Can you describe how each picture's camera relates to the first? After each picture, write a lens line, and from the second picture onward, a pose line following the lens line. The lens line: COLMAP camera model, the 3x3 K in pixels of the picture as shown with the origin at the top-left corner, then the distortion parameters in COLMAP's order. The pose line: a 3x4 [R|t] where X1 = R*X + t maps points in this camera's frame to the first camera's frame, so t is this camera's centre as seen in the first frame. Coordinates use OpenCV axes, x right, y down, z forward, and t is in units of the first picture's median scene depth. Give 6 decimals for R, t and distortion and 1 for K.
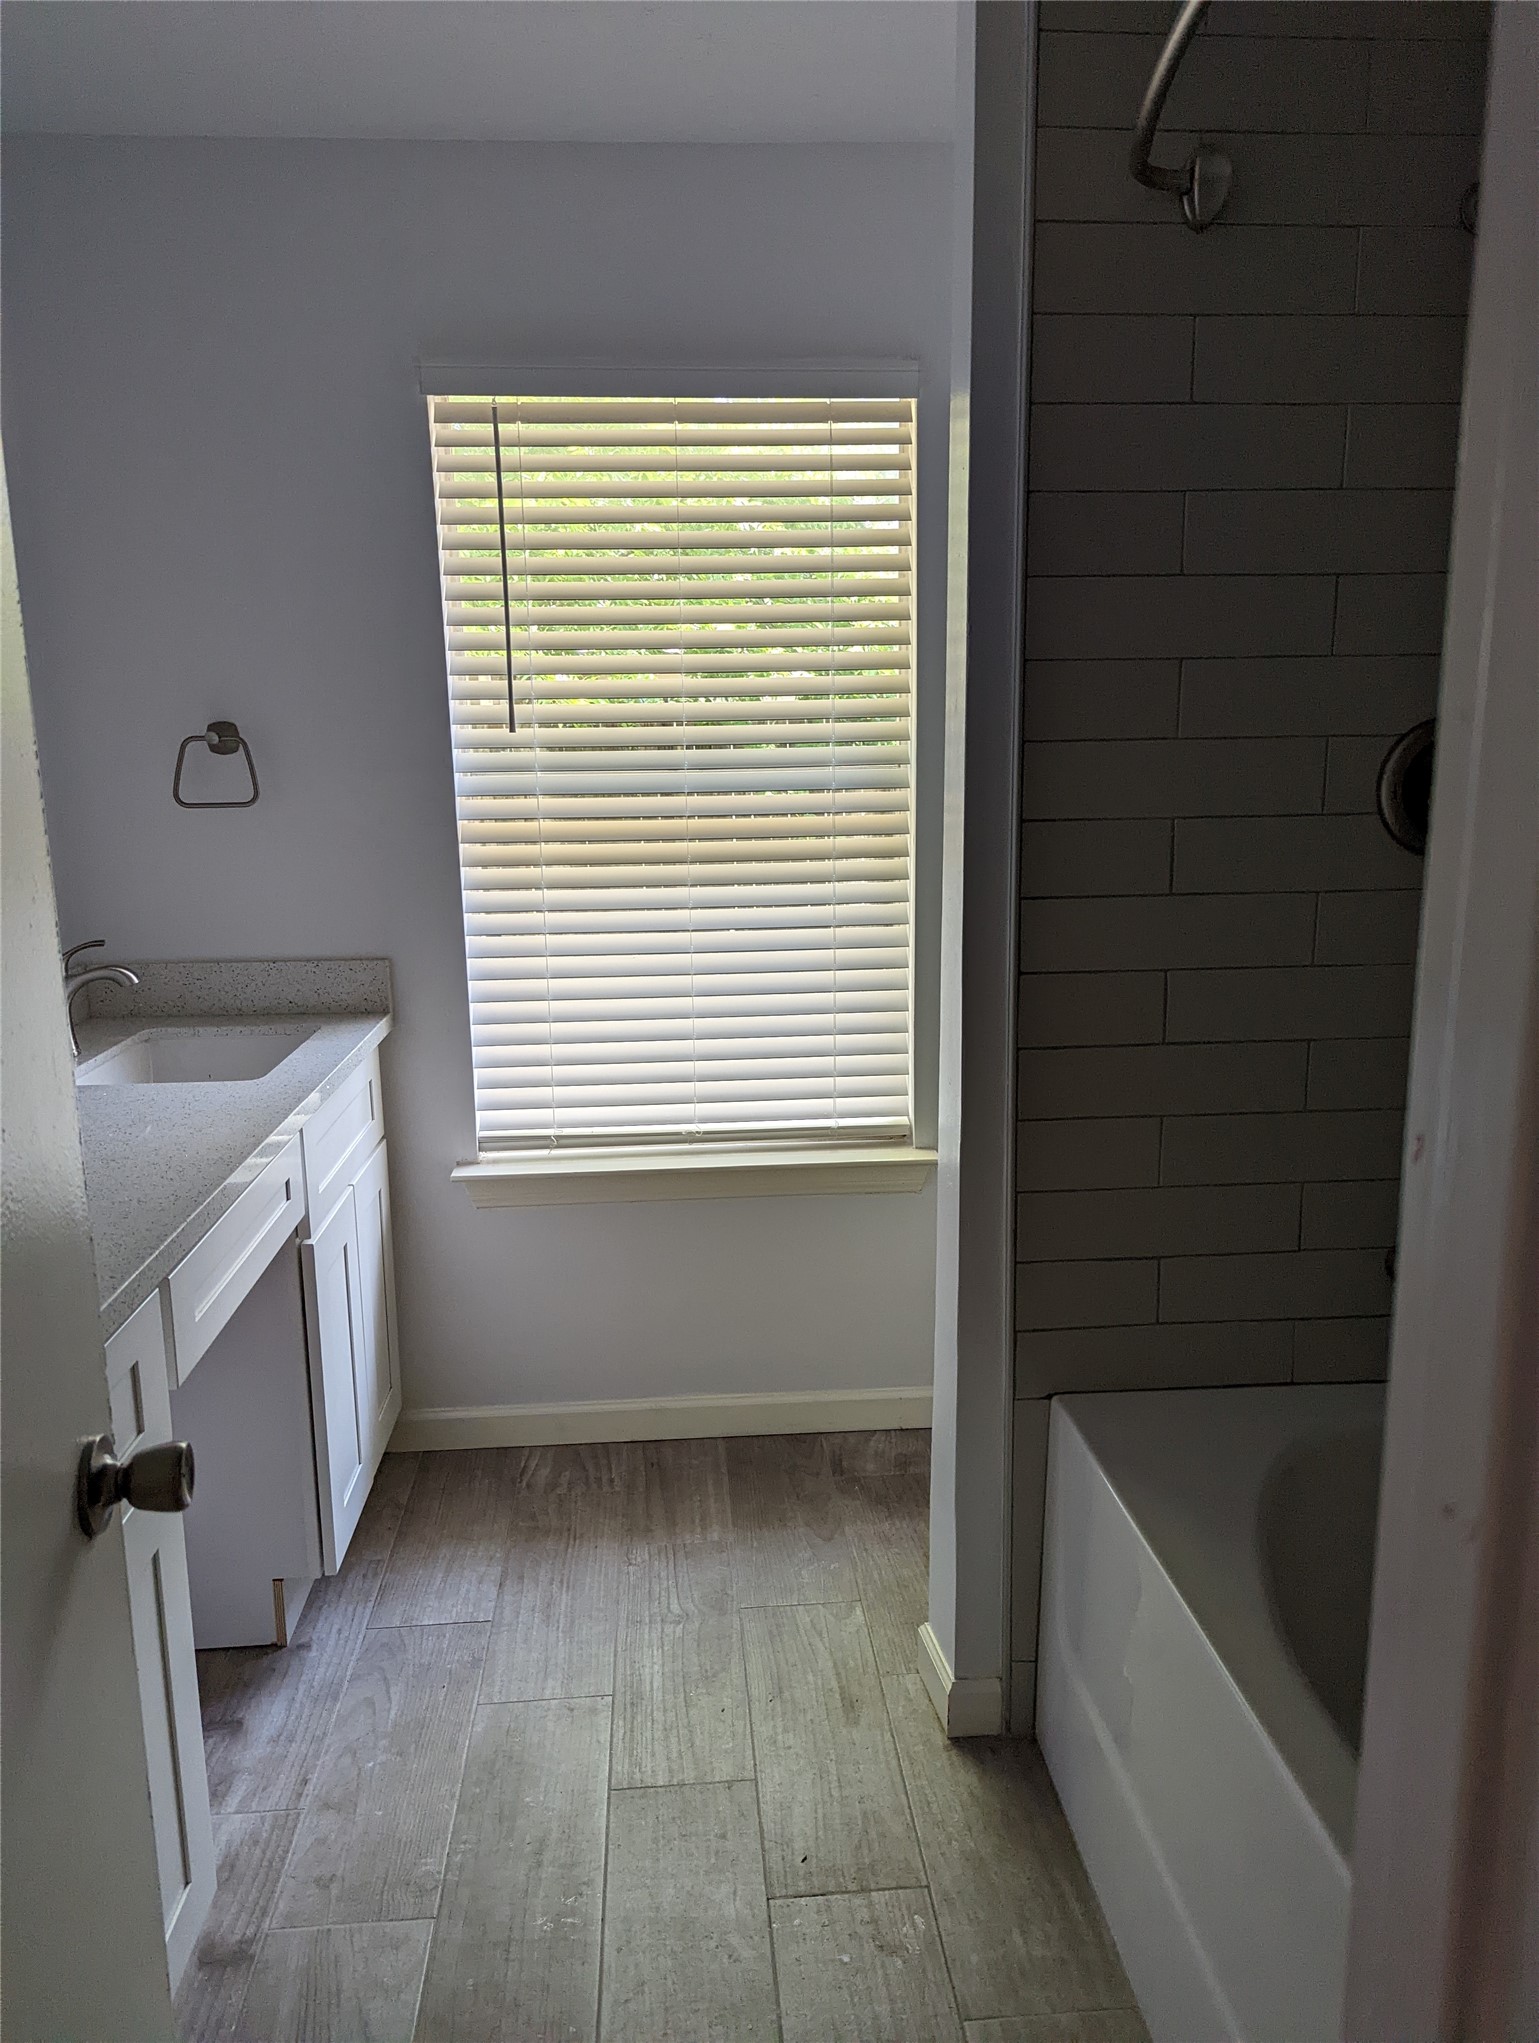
lens RADIAL K [[1437.7, 0, 761.8], [0, 1437.7, 1009.3], [0, 0, 1]] dist [0.054301, -0.048546]
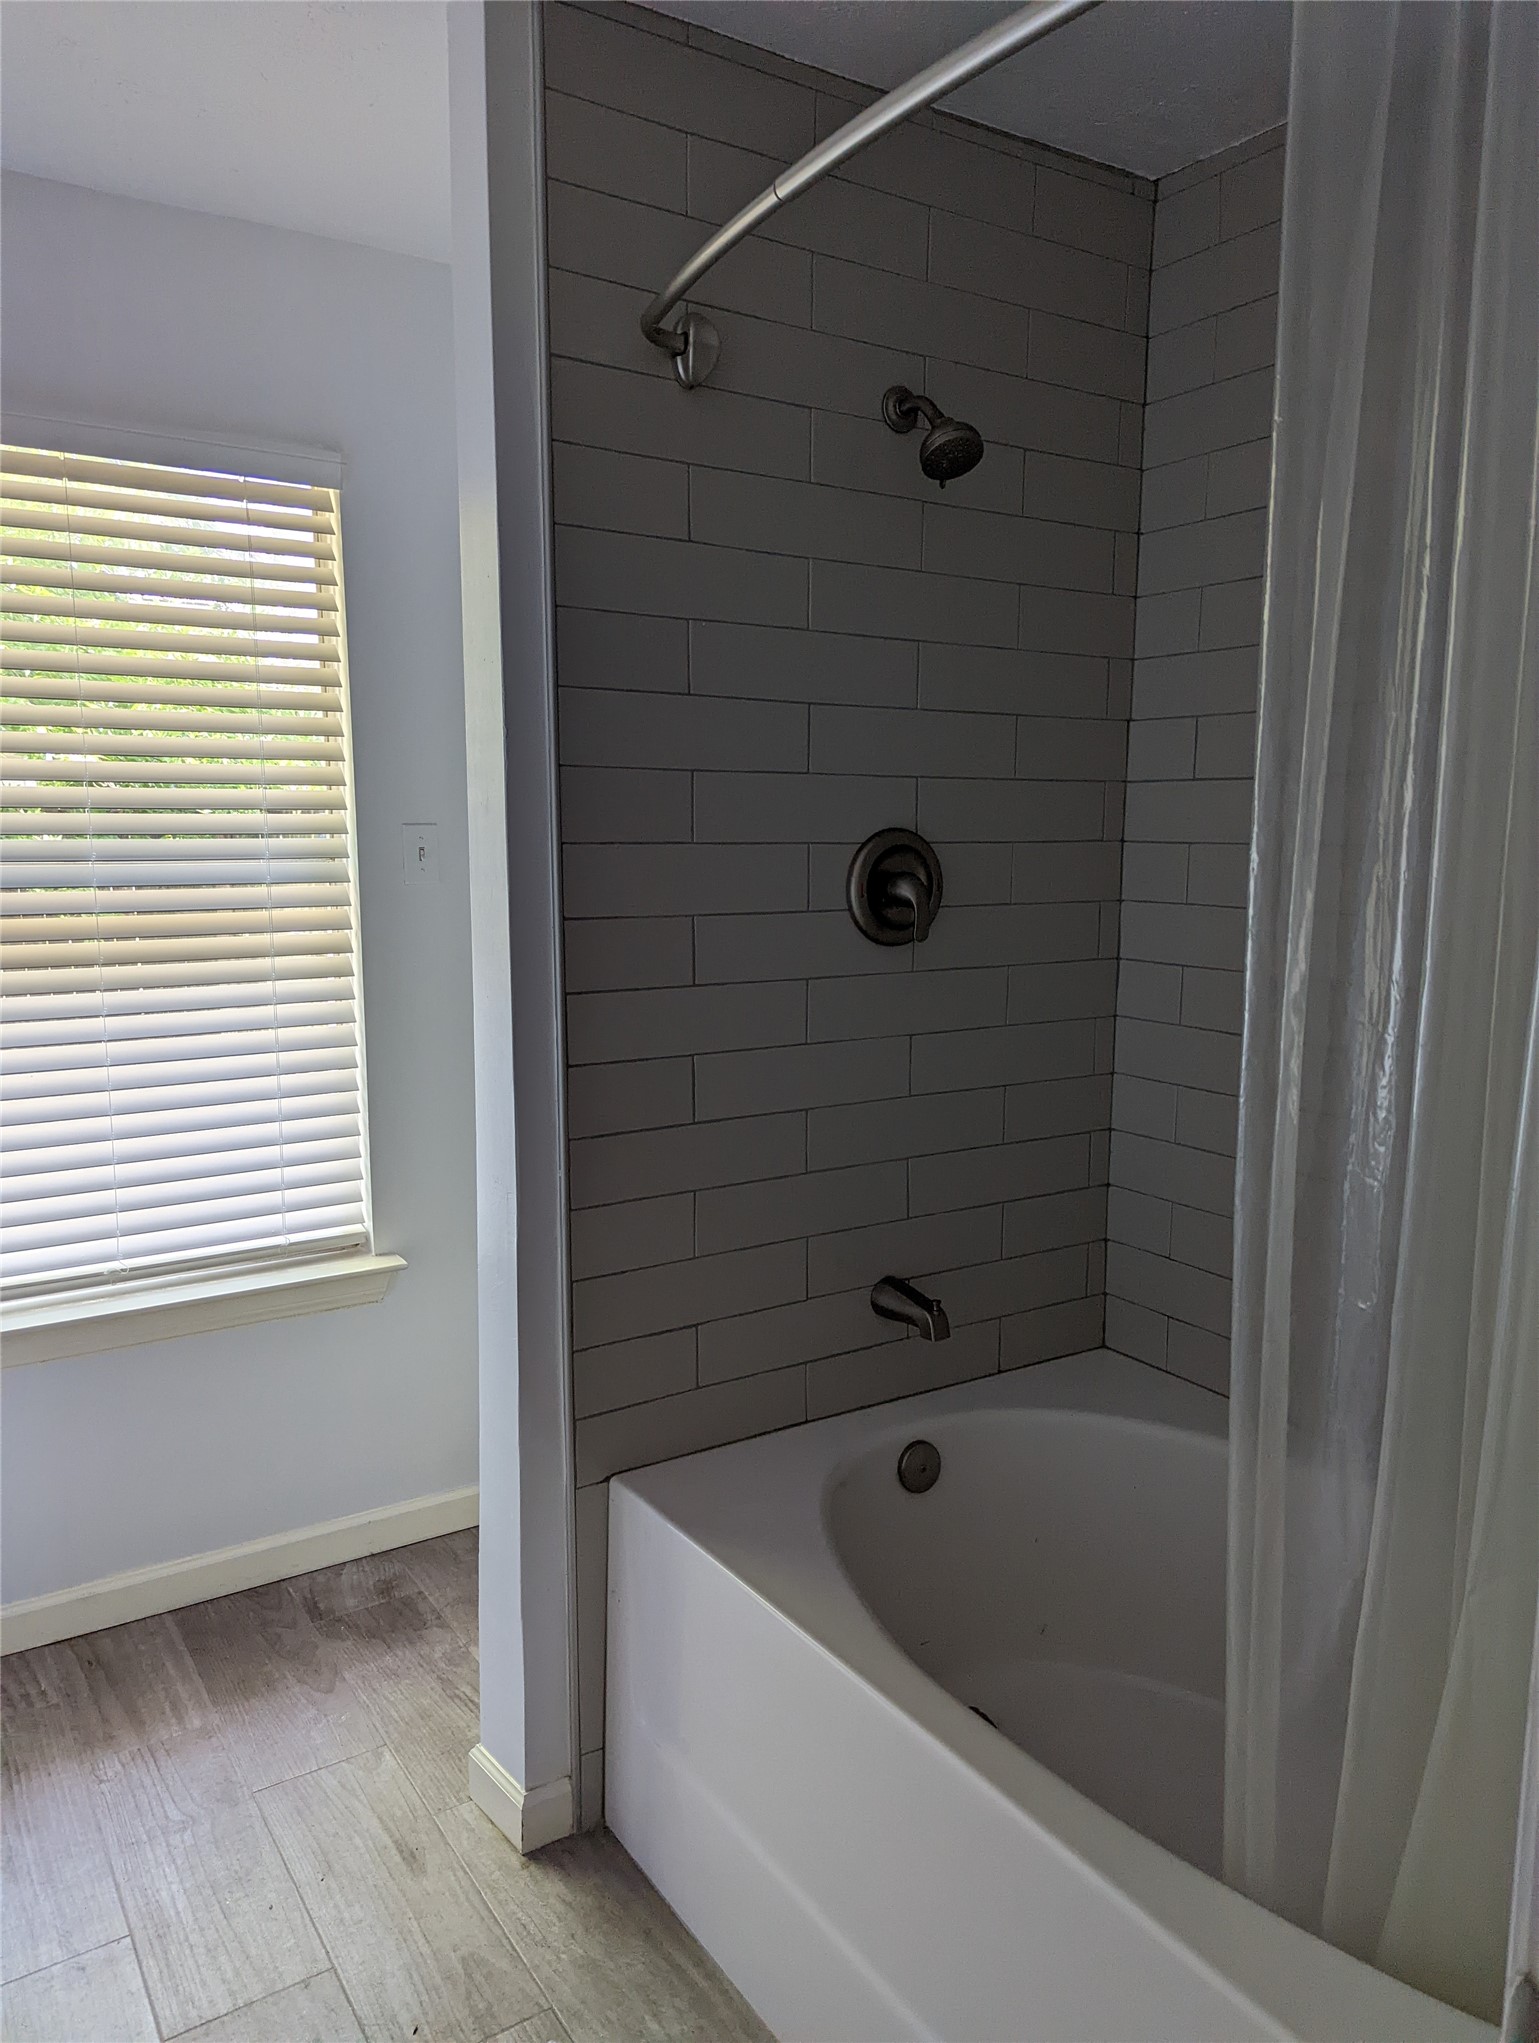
lens RADIAL K [[1437.7, 0, 755.3], [0, 1437.7, 1025.8], [0, 0, 1]] dist [0.054301, -0.048546]
pose [[0.873913, -0.044005, 0.484086, -0.173549], [0.069183, 0.997015, -0.034262, -0.007914], [-0.481133, 0.063433, 0.874350, 0.034026]]
